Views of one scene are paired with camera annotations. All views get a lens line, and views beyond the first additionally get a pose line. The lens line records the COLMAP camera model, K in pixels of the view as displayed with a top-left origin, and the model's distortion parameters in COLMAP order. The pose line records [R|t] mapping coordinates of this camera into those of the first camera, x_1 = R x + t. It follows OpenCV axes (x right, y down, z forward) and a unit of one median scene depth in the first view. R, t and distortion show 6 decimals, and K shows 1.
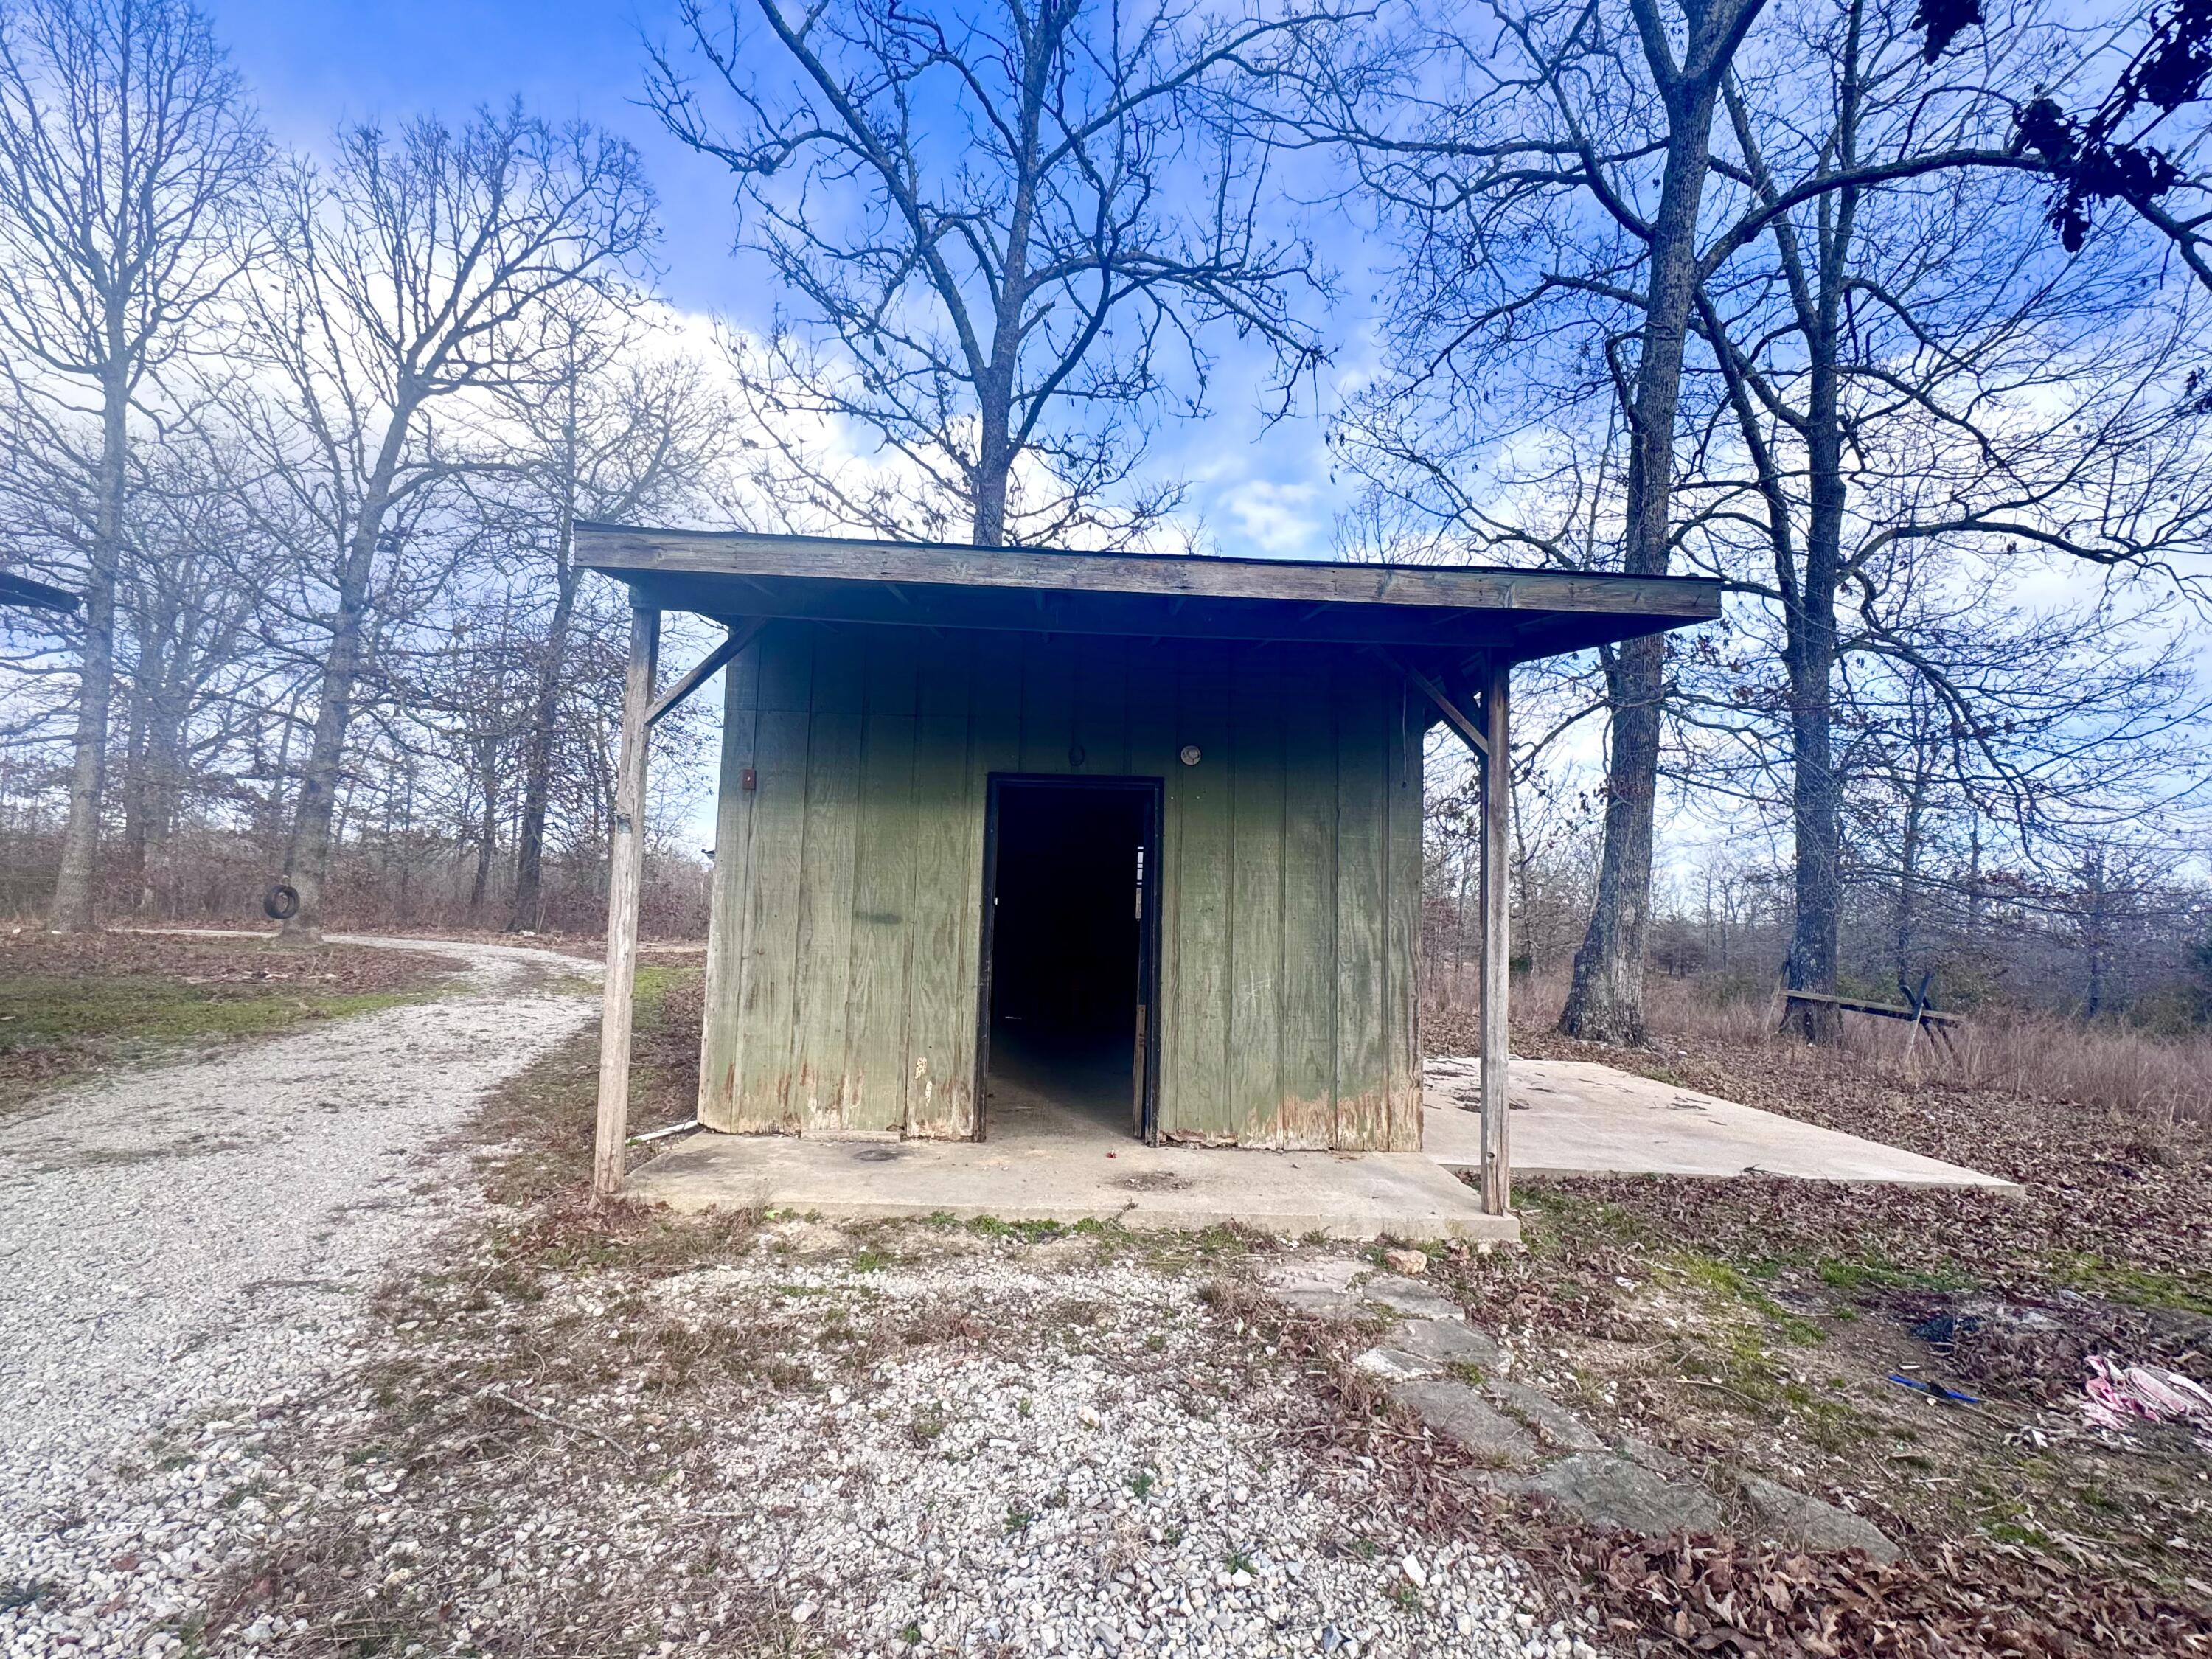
lens RADIAL K [[980.3, 0, 1097.0], [0, 980.3, 831.5], [0, 0, 1]] dist [-0.004766, -0.000495]
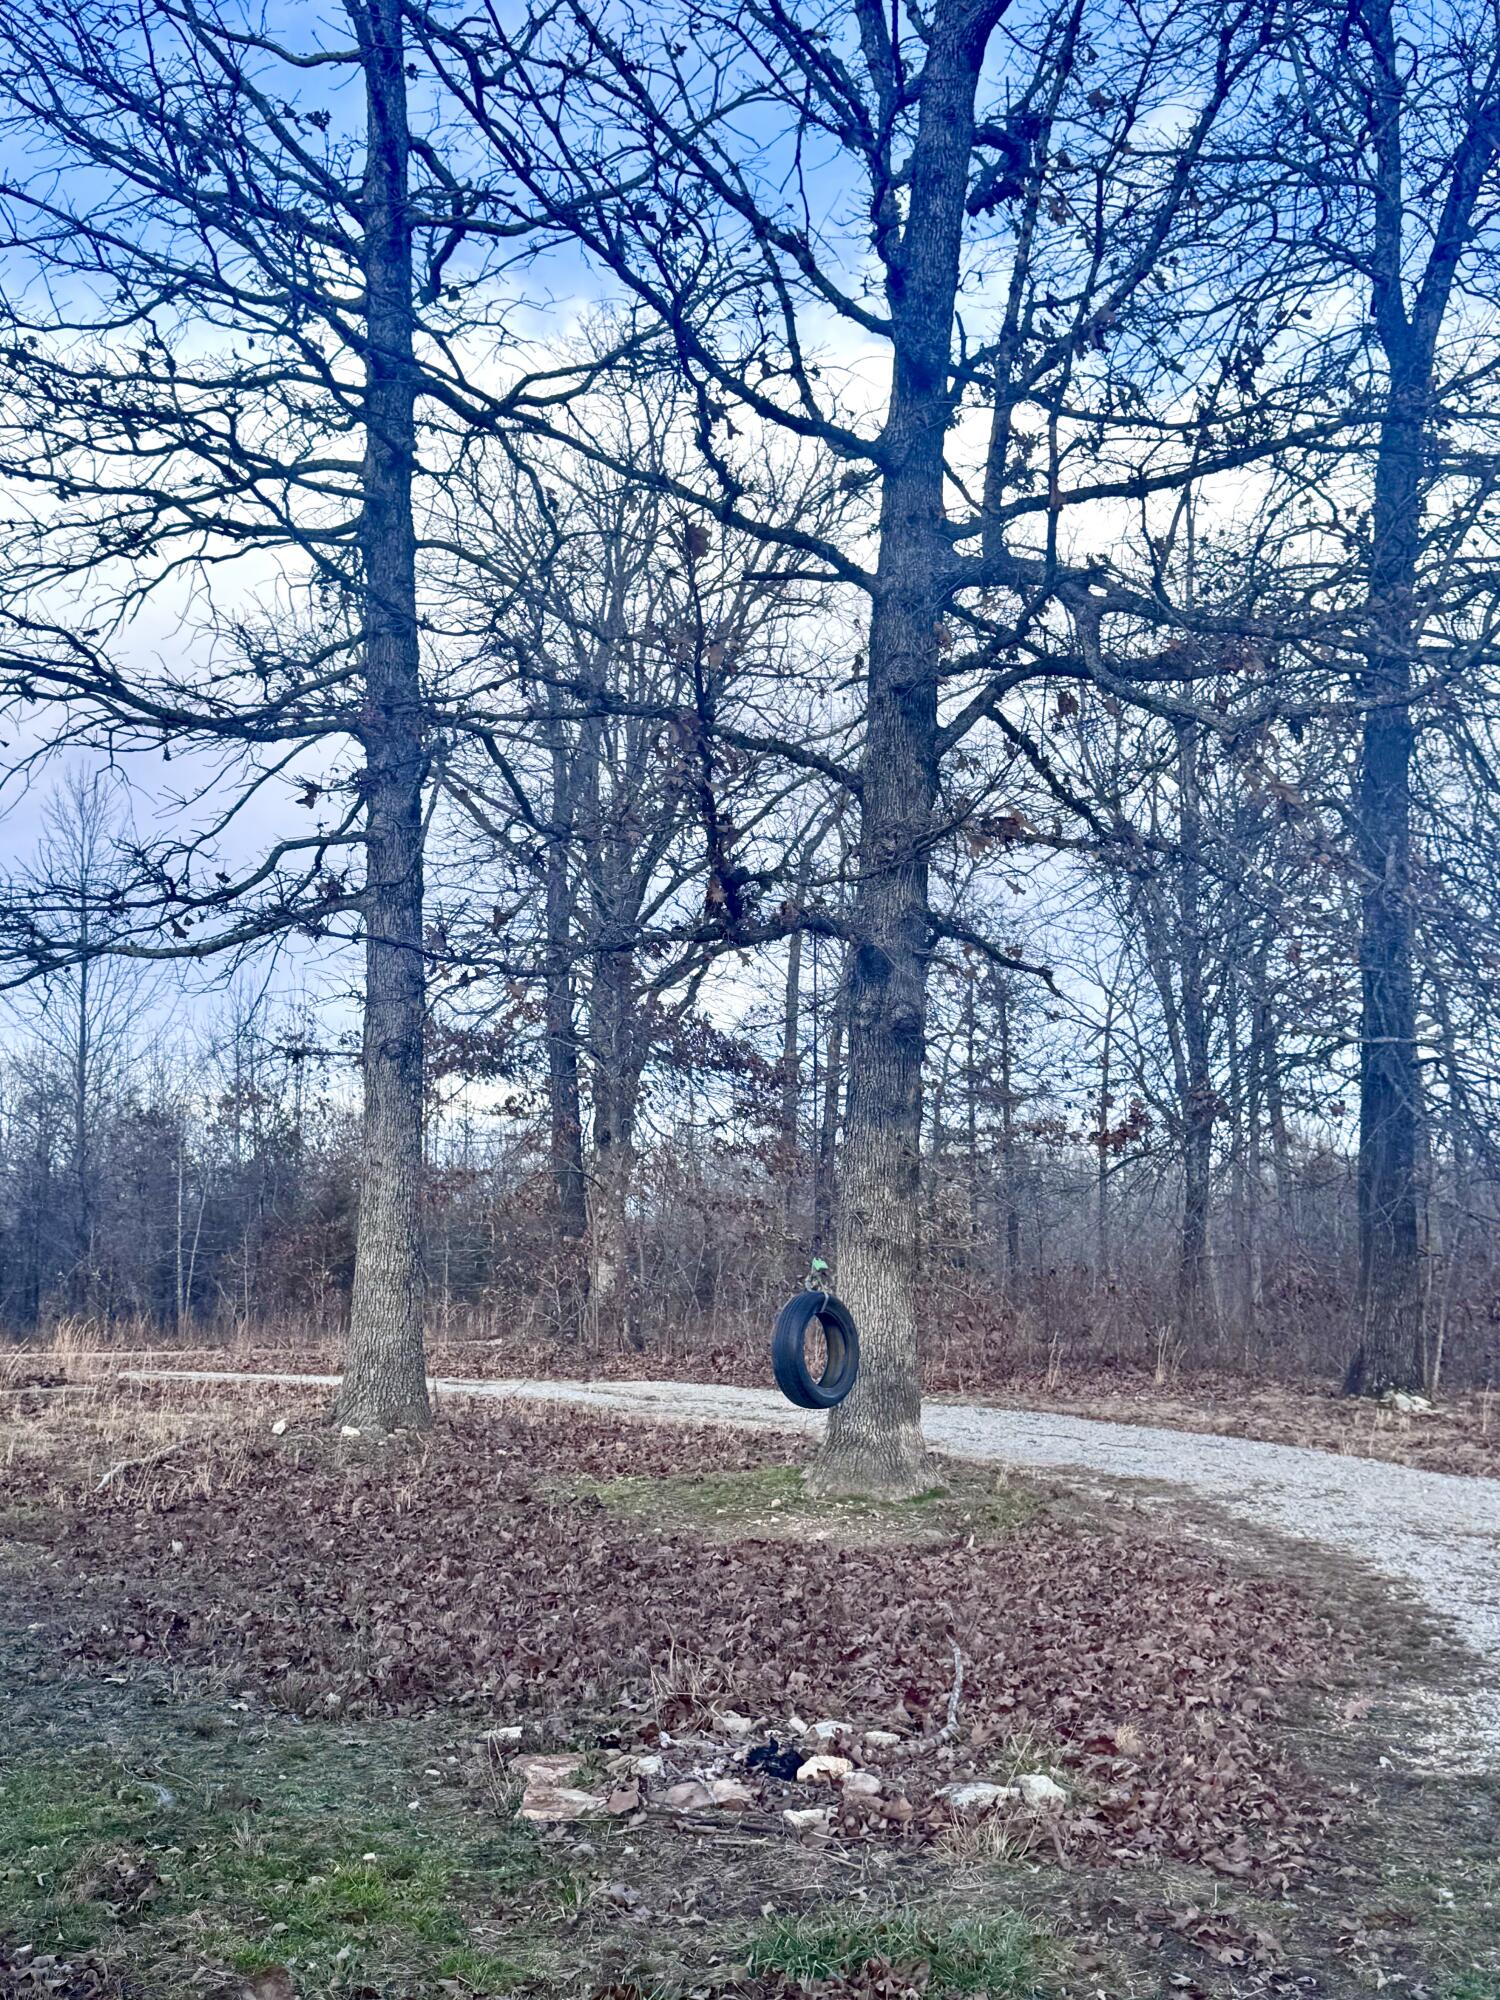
lens RADIAL K [[2085.3, 0, 750.2], [0, 2085.3, 1000.5], [0, 0, 1]] dist [0.010589, 0.000000]
pose [[0.750175, -0.097458, -0.654018, -0.370671], [0.066590, 0.995185, -0.071916, 0.009531], [0.657878, 0.010399, 0.753053, 0.444201]]
